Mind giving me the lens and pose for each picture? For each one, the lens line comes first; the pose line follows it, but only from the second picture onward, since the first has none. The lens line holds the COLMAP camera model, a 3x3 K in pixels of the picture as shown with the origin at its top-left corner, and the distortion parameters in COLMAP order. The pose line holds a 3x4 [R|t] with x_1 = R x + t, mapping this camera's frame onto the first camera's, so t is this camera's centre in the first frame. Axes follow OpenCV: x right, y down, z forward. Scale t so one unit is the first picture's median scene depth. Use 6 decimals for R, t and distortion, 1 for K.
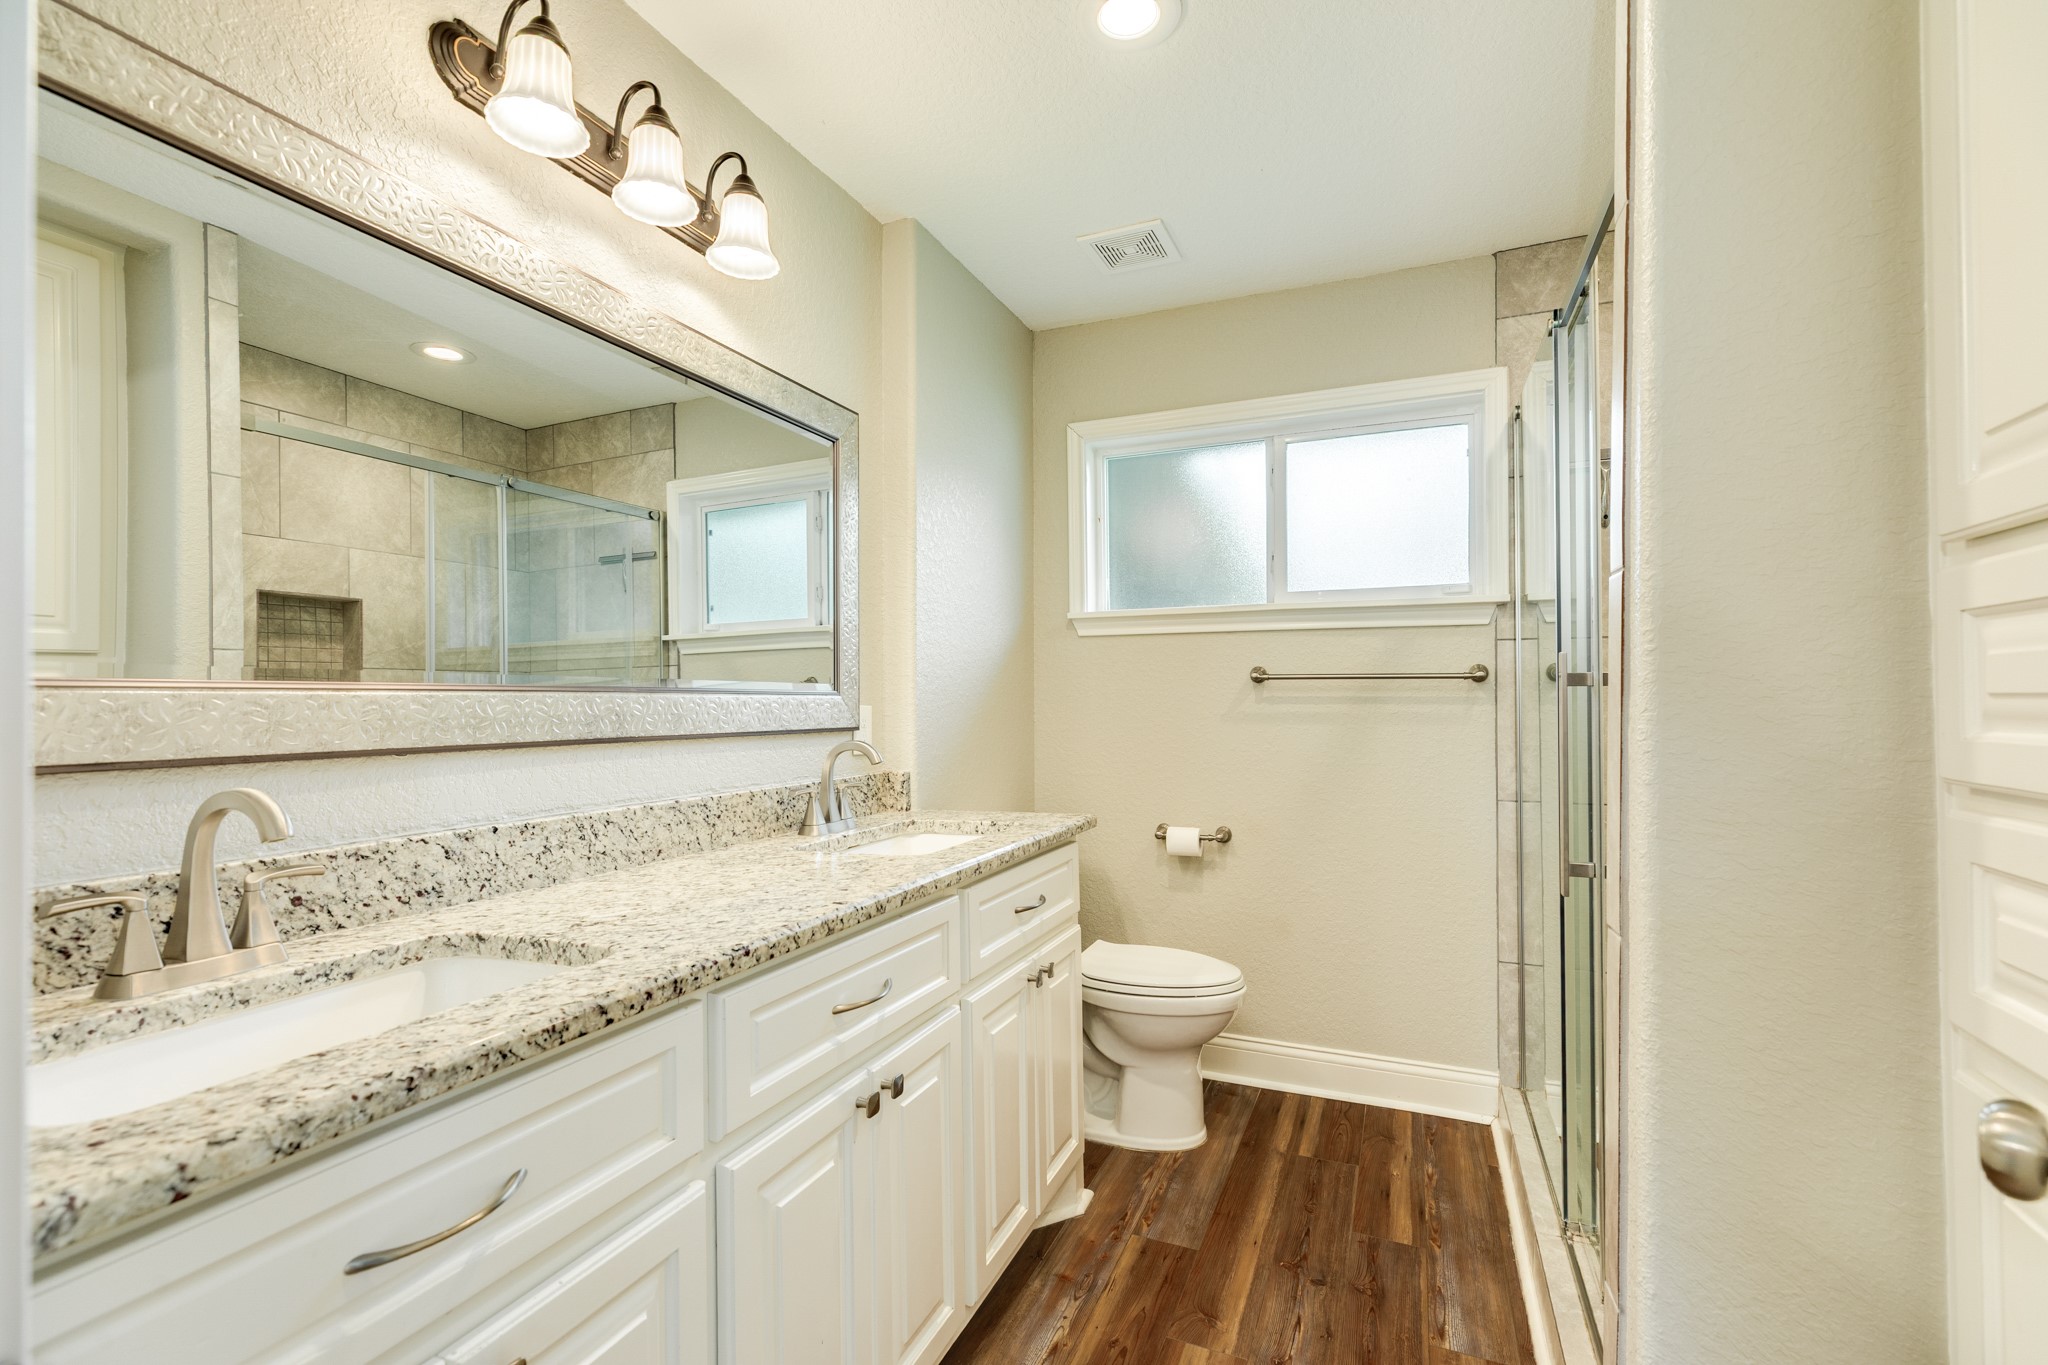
lens RADIAL K [[919.9, 0, 1024.2], [0, 919.9, 689.6], [0, 0, 1]] dist [0.006527, -0.000538]
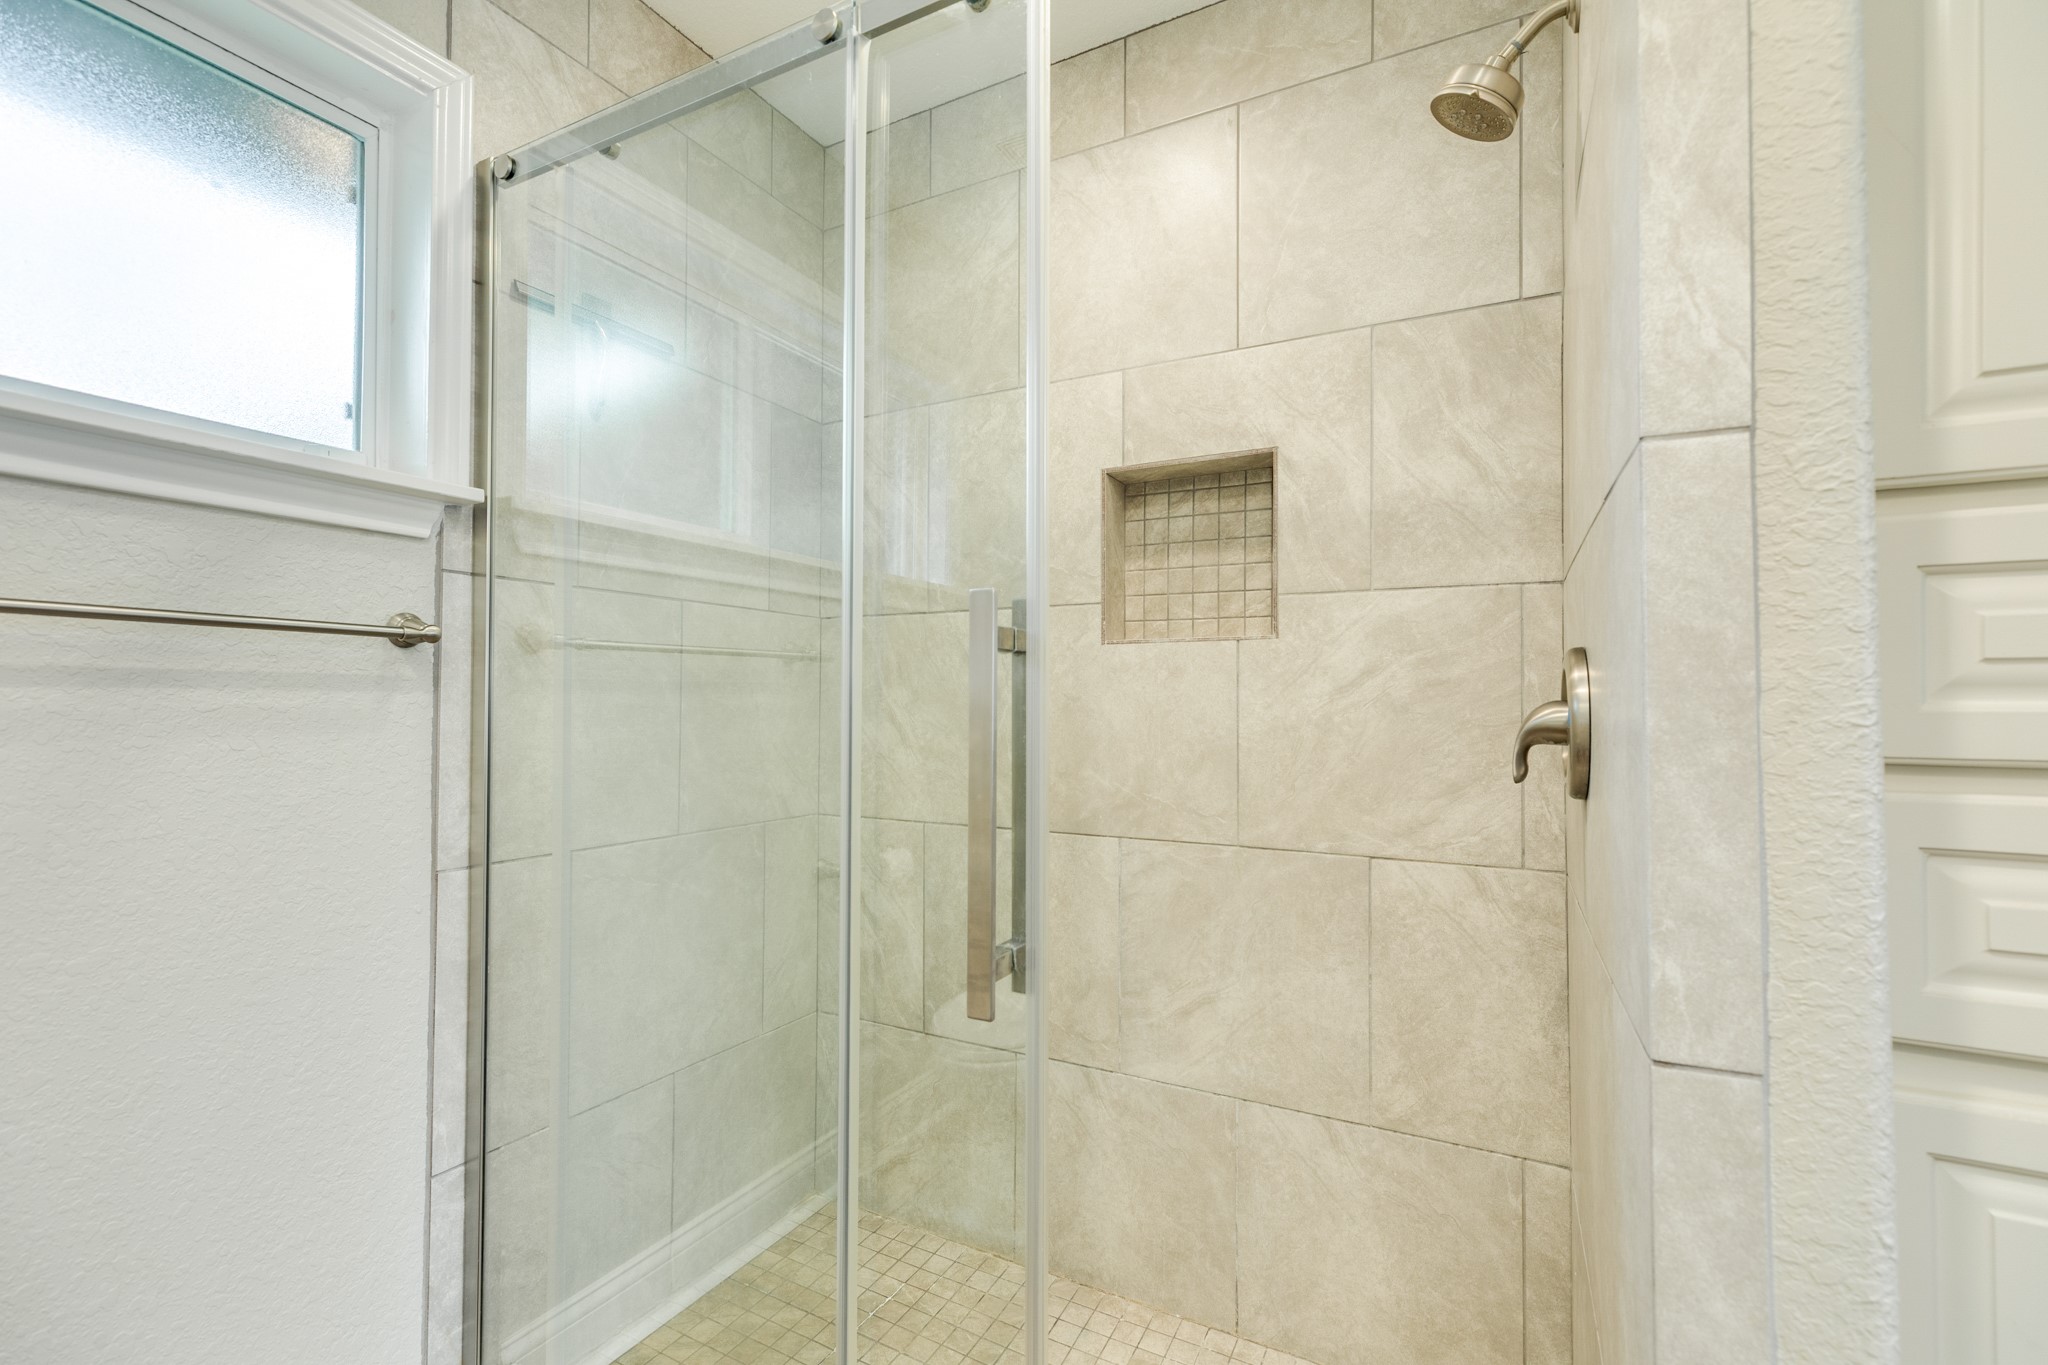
lens RADIAL K [[919.9, 0, 1024.2], [0, 919.9, 689.6], [0, 0, 1]] dist [0.006527, -0.000538]
pose [[0.085077, 0.017029, 0.996229, 0.011274], [-0.011086, 0.999808, -0.016144, 0.019757], [-0.996313, -0.009671, 0.085249, 0.611020]]
